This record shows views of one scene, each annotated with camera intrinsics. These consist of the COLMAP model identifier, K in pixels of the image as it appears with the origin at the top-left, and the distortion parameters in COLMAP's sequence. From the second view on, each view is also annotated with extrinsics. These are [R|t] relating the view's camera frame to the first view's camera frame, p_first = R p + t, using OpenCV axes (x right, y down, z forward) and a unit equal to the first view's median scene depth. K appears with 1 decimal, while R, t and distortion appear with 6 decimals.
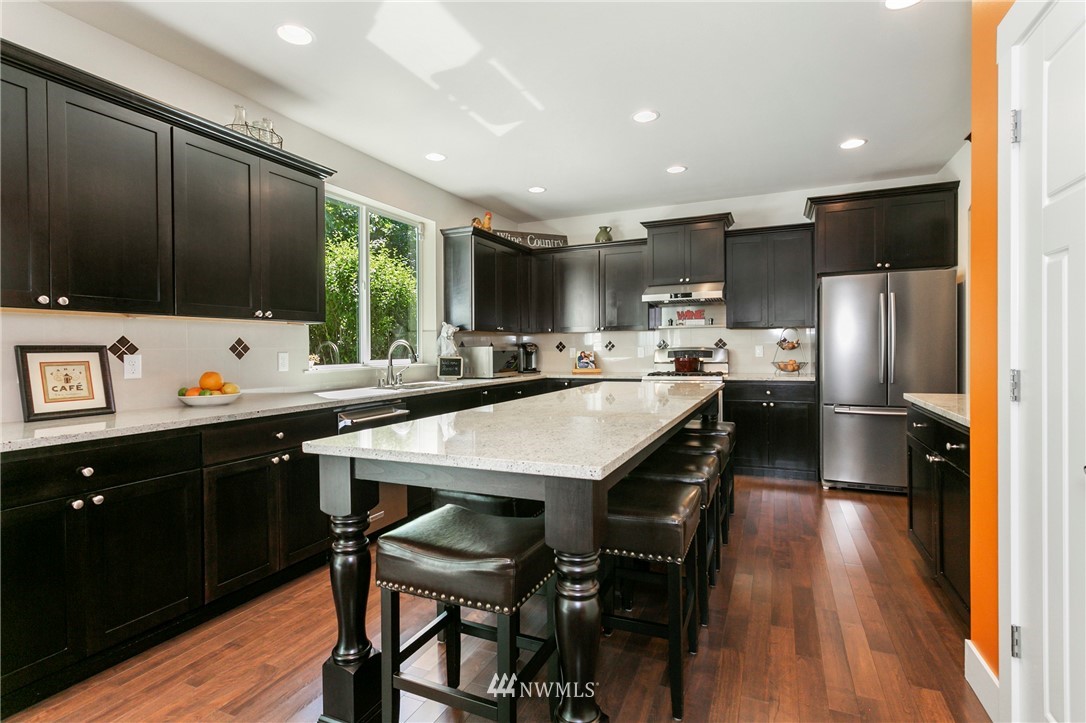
lens RADIAL K [[533.1, 0, 539.2], [0, 533.1, 351.9], [0, 0, 1]] dist [0.005896, 0.000805]
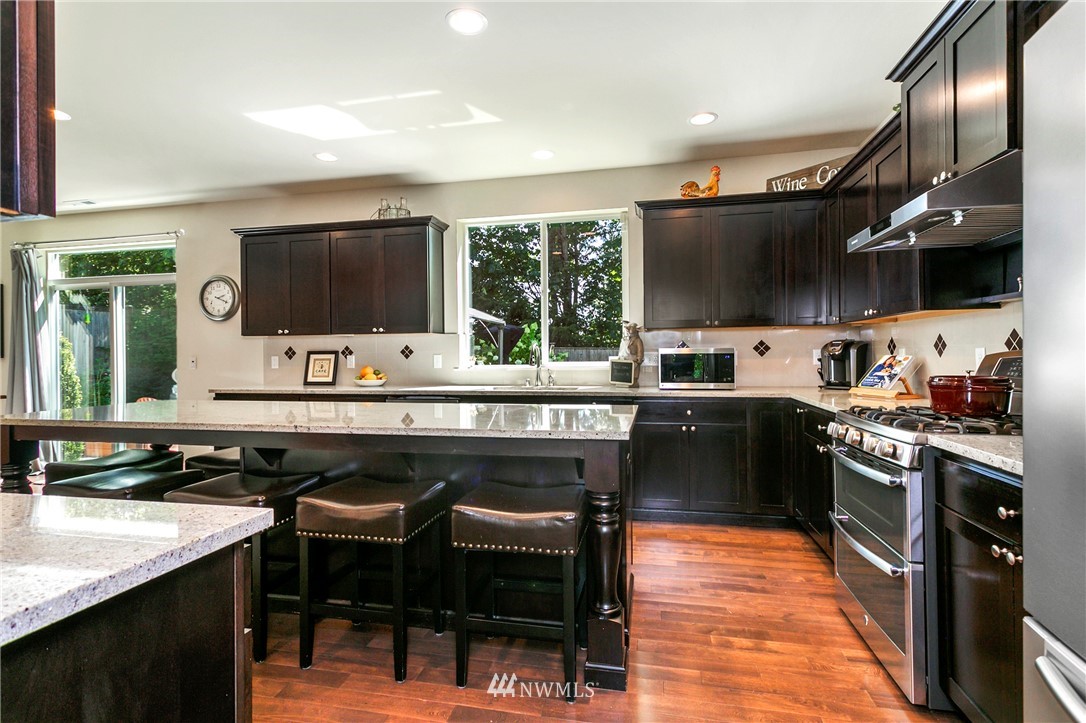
lens RADIAL K [[533.1, 0, 536.2], [0, 533.1, 352.2], [0, 0, 1]] dist [0.005896, 0.000805]
pose [[0.202242, 0.000129, -0.979335, 0.621689], [-0.000496, 1.000000, 0.000030, -0.003434], [0.979335, 0.000480, 0.202243, 0.646447]]
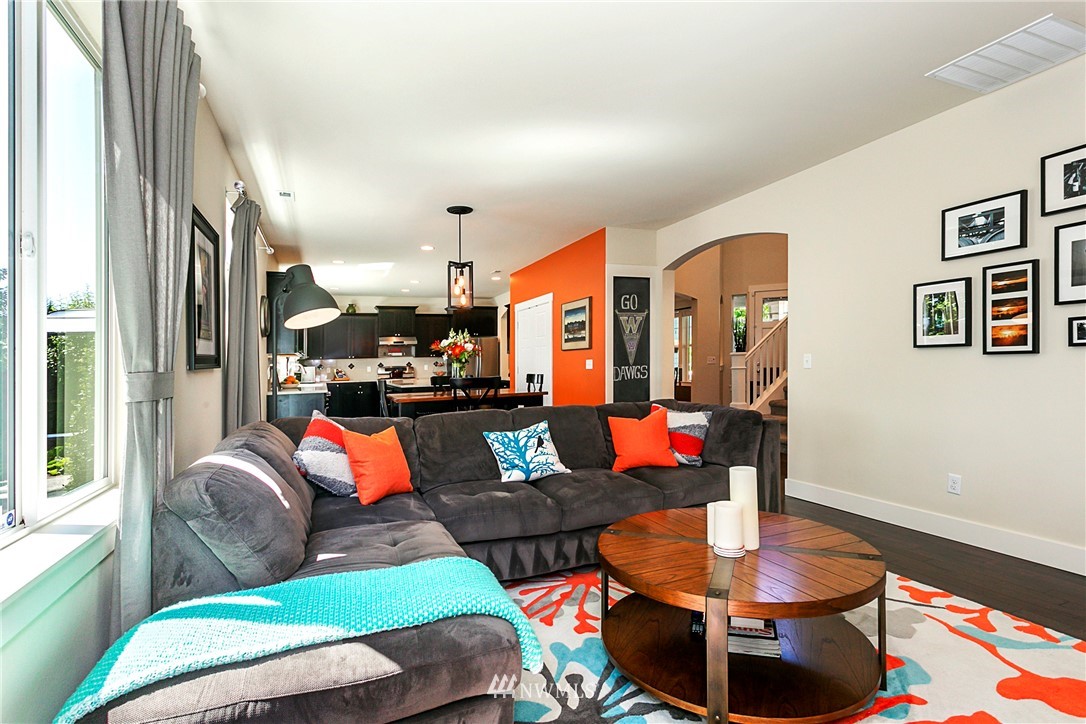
lens RADIAL K [[533.1, 0, 552.8], [0, 533.1, 360.4], [0, 0, 1]] dist [0.005896, 0.000805]
pose [[0.682149, -0.001321, 0.731212, -0.897954], [0.021026, 0.999620, -0.017809, 0.020371], [-0.730911, 0.027523, 0.681917, -0.952680]]
